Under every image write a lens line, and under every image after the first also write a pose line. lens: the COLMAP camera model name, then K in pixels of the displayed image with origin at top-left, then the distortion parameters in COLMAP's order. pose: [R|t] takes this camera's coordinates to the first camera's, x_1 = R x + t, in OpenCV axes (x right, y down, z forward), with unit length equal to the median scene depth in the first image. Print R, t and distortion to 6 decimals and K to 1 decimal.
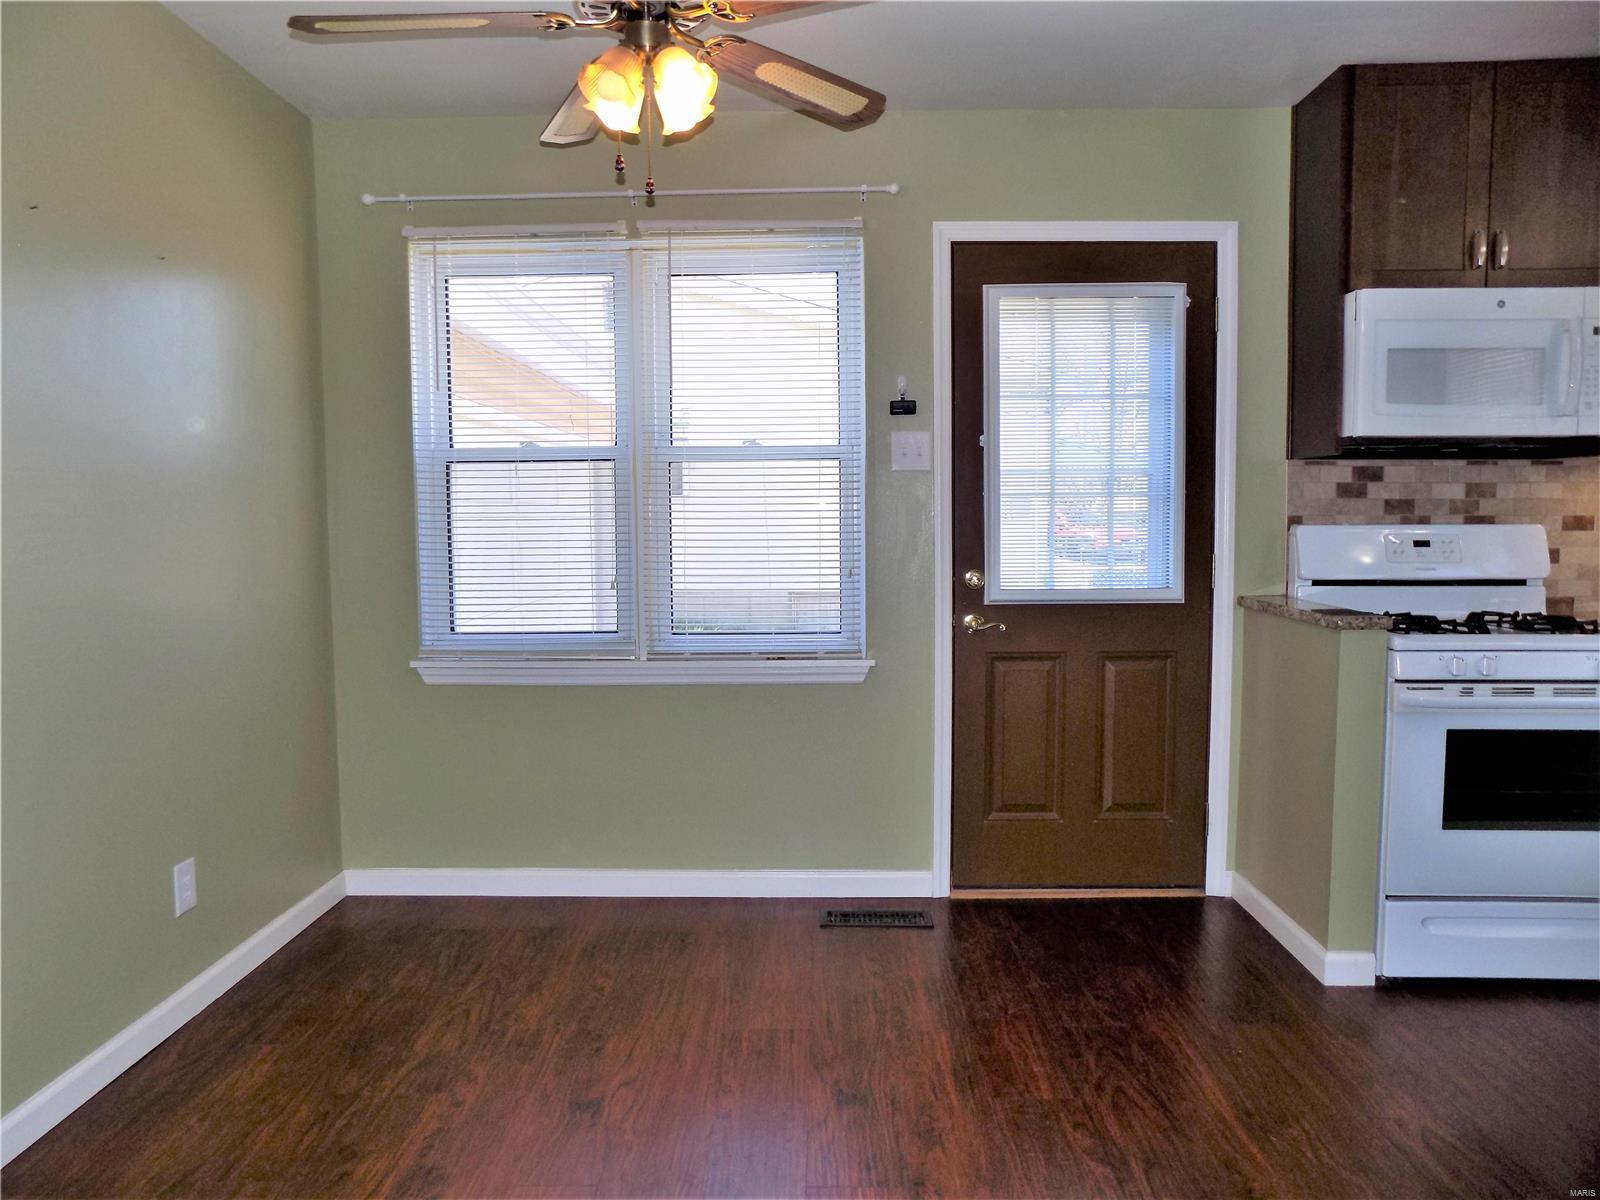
lens RADIAL K [[1070.0, 0, 793.7], [0, 1070.0, 602.3], [0, 0, 1]] dist [-0.052746, 0.028794]
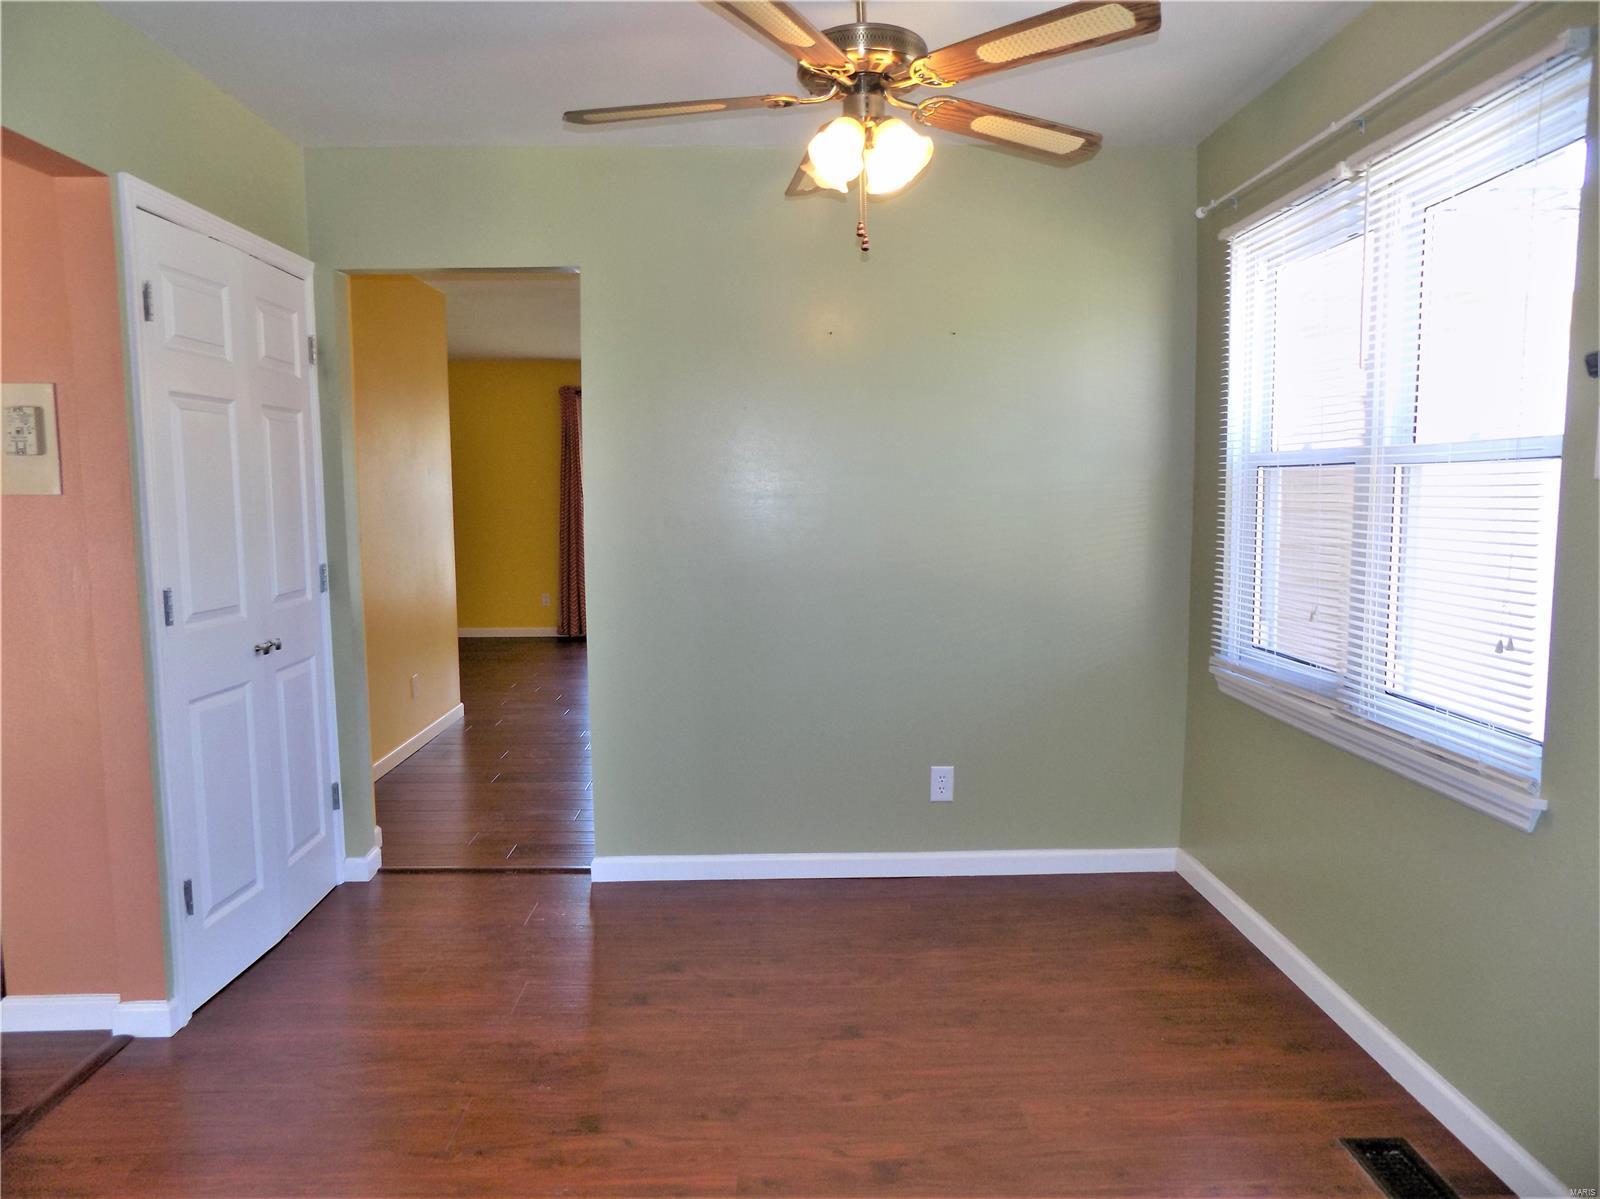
lens RADIAL K [[1070.0, 0, 804.1], [0, 1070.0, 603.4], [0, 0, 1]] dist [-0.052746, 0.028794]
pose [[0.050673, 0.114963, -0.992077, 0.628713], [-0.073891, 0.991062, 0.111071, -0.089737], [0.995978, 0.067677, 0.058715, 0.566630]]
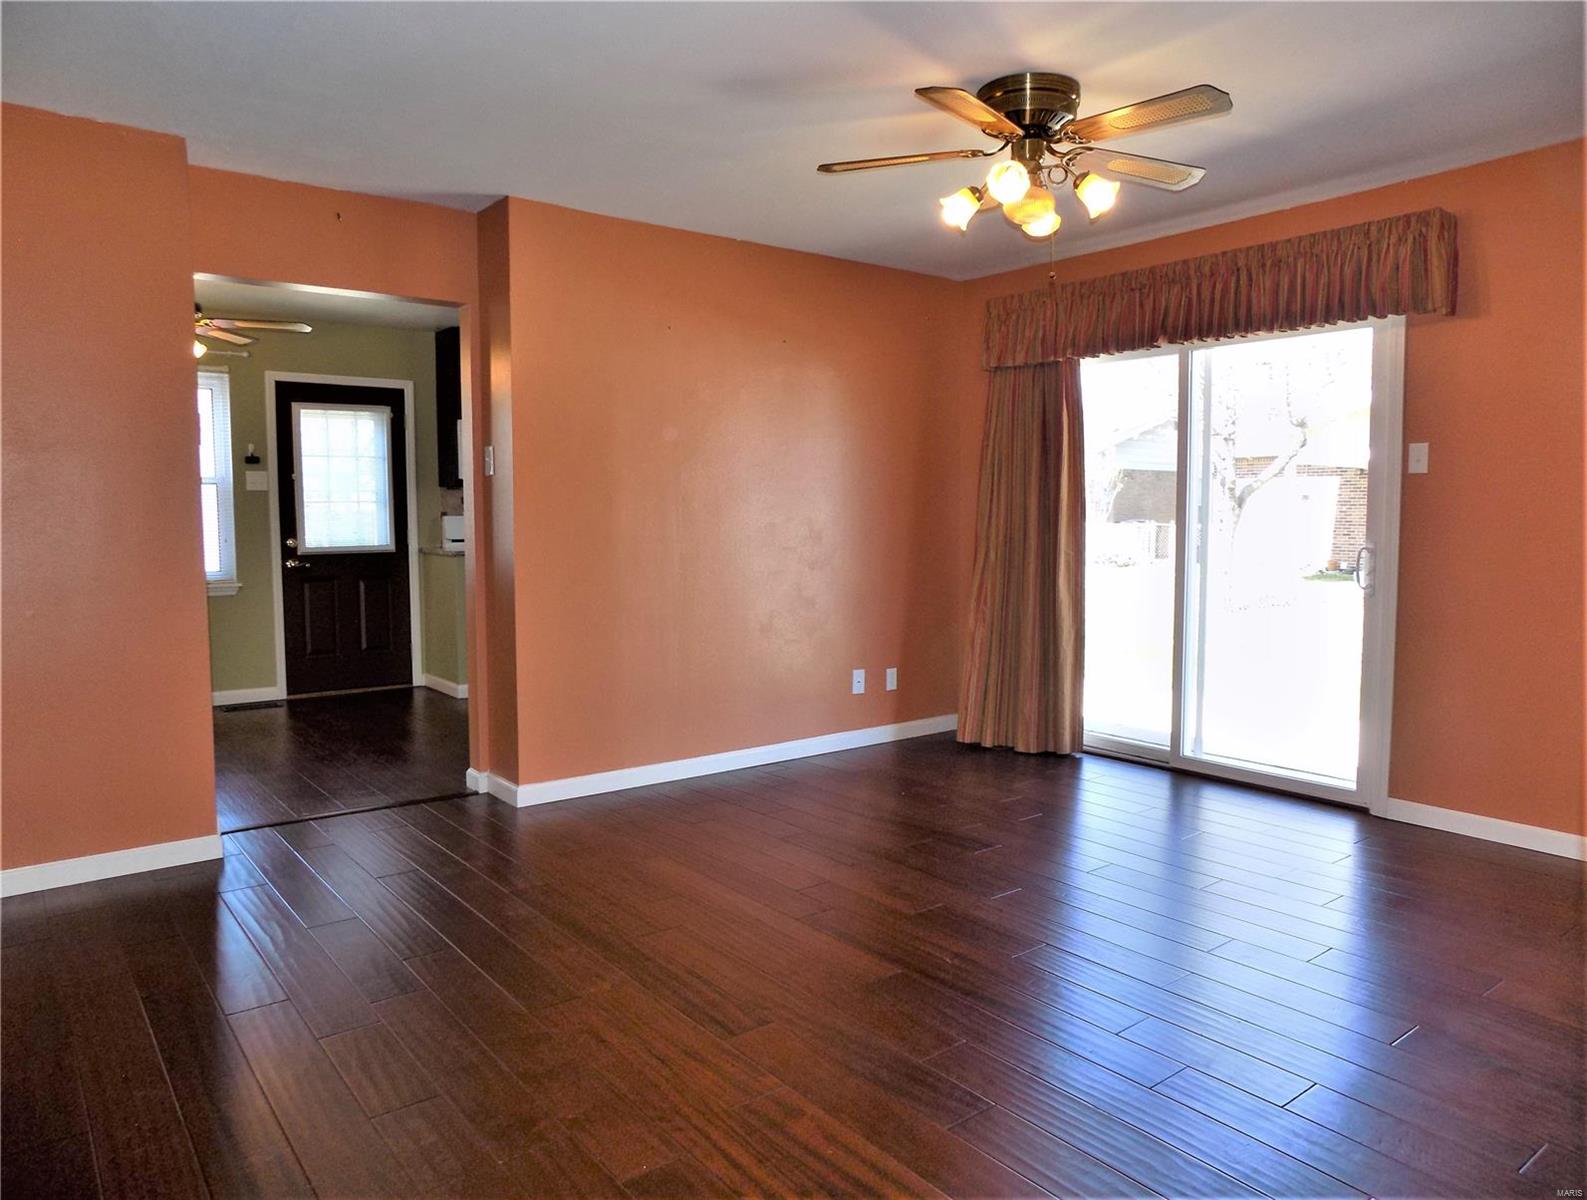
lens RADIAL K [[1101.8, 0, 799.8], [0, 1101.8, 589.6], [0, 0, 1]] dist [-0.016310, 0.004646]
pose [[0.788298, -0.041385, 0.613901, -0.373282], [0.045507, 0.998924, 0.008906, 0.096120], [-0.613609, 0.020916, 0.789333, -1.304262]]
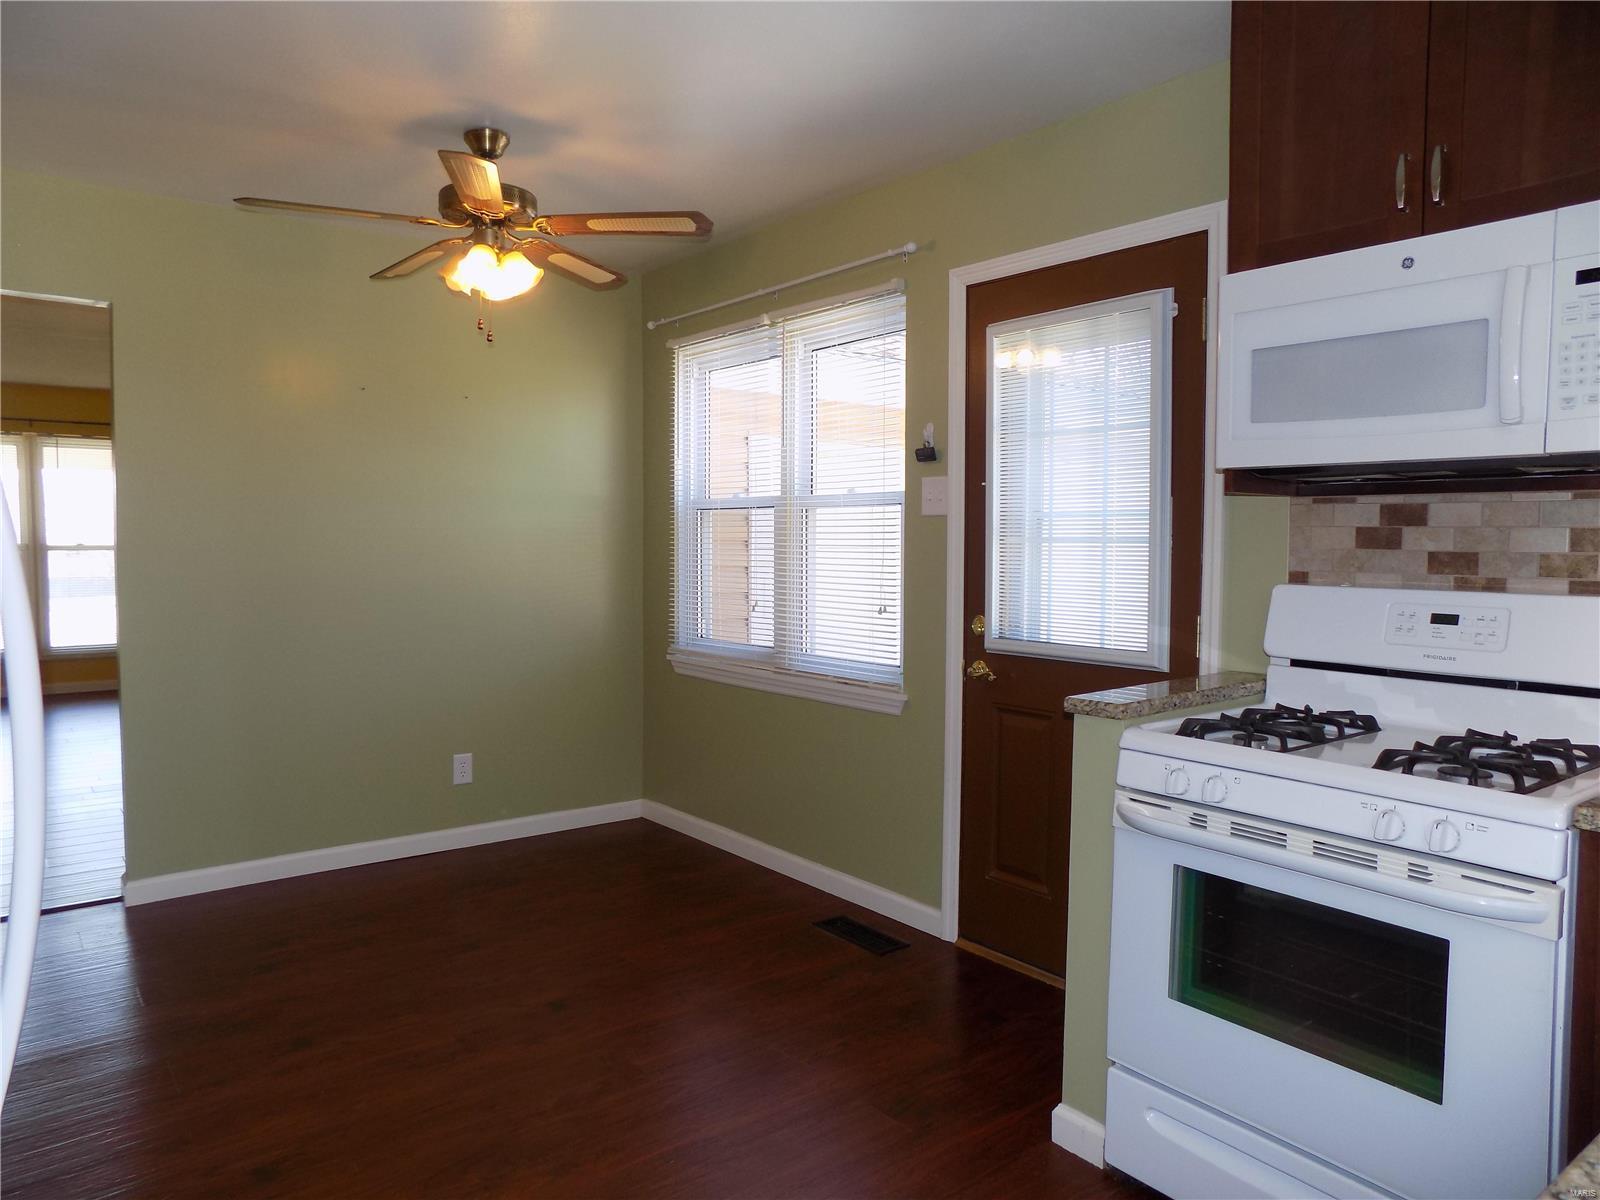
lens RADIAL K [[1070.0, 0, 802.9], [0, 1070.0, 604.3], [0, 0, 1]] dist [-0.052746, 0.028794]
pose [[0.637031, 0.057902, -0.768660, 0.829868], [-0.071550, 0.997311, 0.015828, -0.045537], [0.767510, 0.044915, 0.639461, 0.254100]]
